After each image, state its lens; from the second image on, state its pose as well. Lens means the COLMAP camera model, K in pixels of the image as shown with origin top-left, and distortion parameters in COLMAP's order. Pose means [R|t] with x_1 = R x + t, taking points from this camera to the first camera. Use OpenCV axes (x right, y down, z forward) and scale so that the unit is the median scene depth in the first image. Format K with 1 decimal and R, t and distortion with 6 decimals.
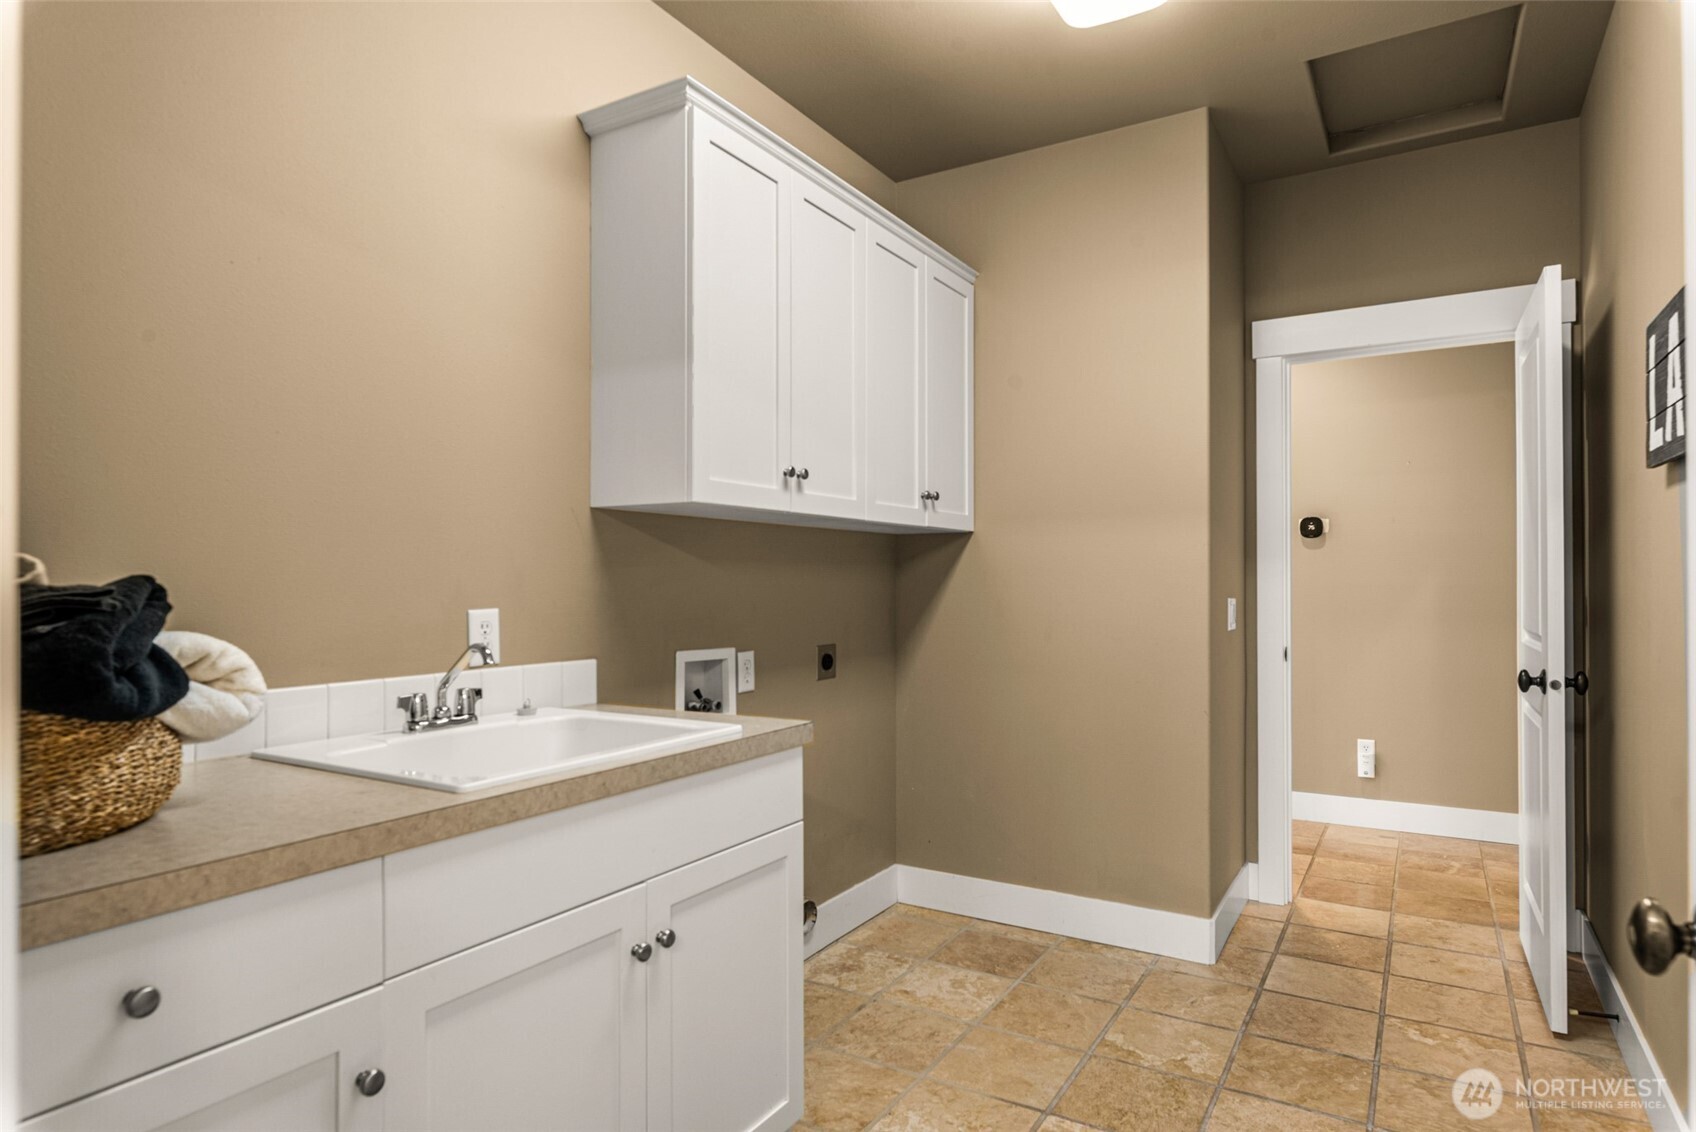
lens RADIAL K [[973.7, 0, 848.7], [0, 973.7, 583.0], [0, 0, 1]] dist [0.000411, 0.000033]
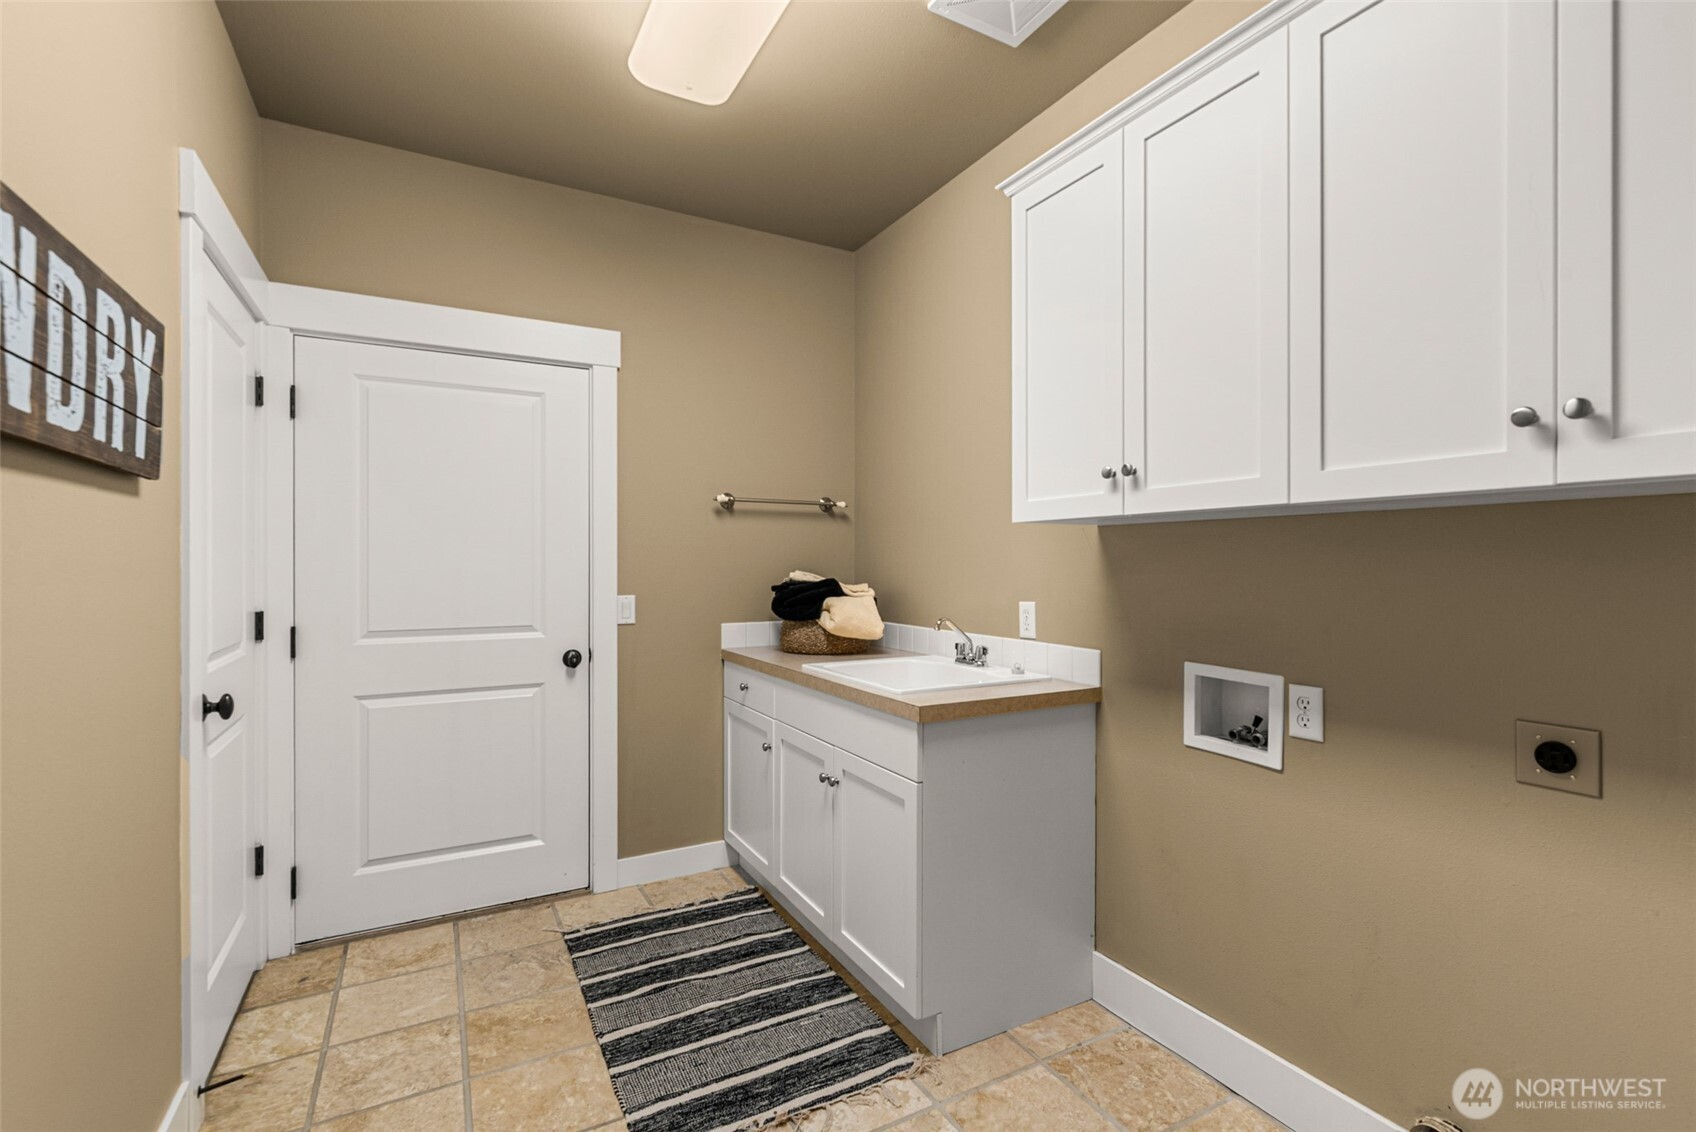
lens RADIAL K [[744.1, 0, 856.9], [0, 744.1, 569.1], [0, 0, 1]] dist [-0.002011, -0.000159]
pose [[-0.489870, 0.008499, -0.871754, 0.627501], [-0.000191, 0.999951, 0.009857, -0.028933], [0.871795, 0.004995, -0.489845, 1.078078]]
